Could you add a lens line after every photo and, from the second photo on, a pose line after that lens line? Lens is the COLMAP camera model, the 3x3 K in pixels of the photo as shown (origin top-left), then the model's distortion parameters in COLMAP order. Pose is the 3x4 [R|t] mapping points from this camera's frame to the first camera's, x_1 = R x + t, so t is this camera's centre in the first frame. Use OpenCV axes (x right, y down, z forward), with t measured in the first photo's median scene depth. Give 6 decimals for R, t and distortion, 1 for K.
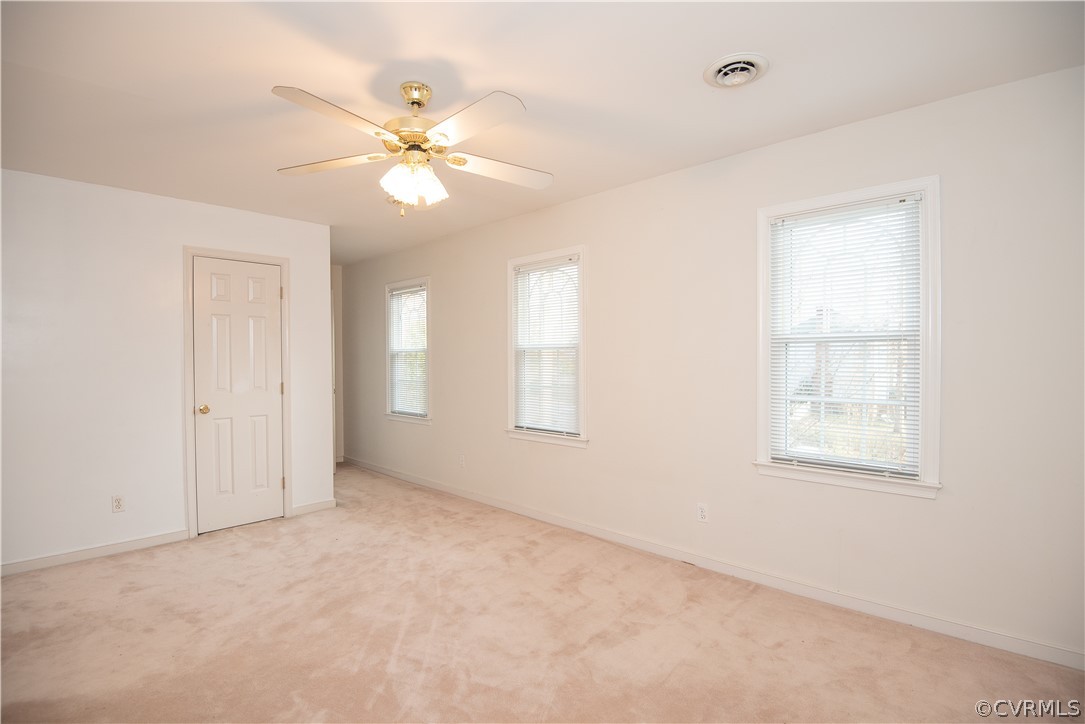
lens RADIAL K [[520.7, 0, 542.5], [0, 520.7, 362.0], [0, 0, 1]] dist [-0.058870, -0.000366]
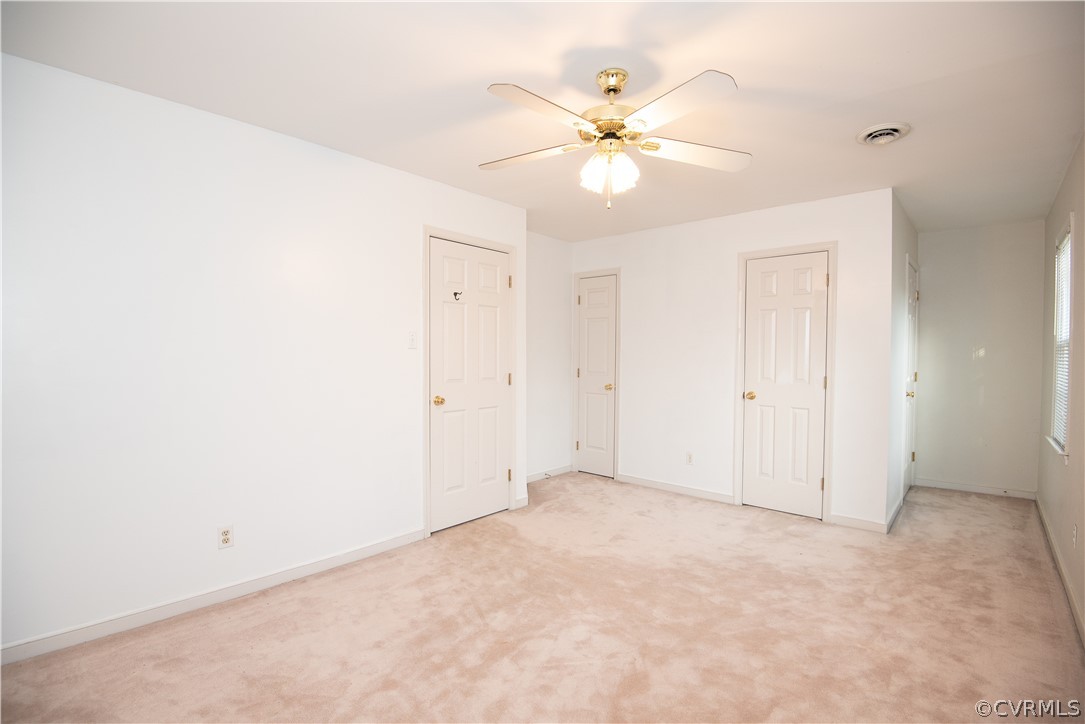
lens RADIAL K [[510.2, 0, 542.5], [0, 510.2, 362.0], [0, 0, 1]] dist [-0.002948, -0.027855]
pose [[0.008571, 0.025243, -0.999645, 0.448676], [-0.017411, 0.999534, 0.025091, -0.000881], [0.999812, 0.017189, 0.009007, 0.516464]]
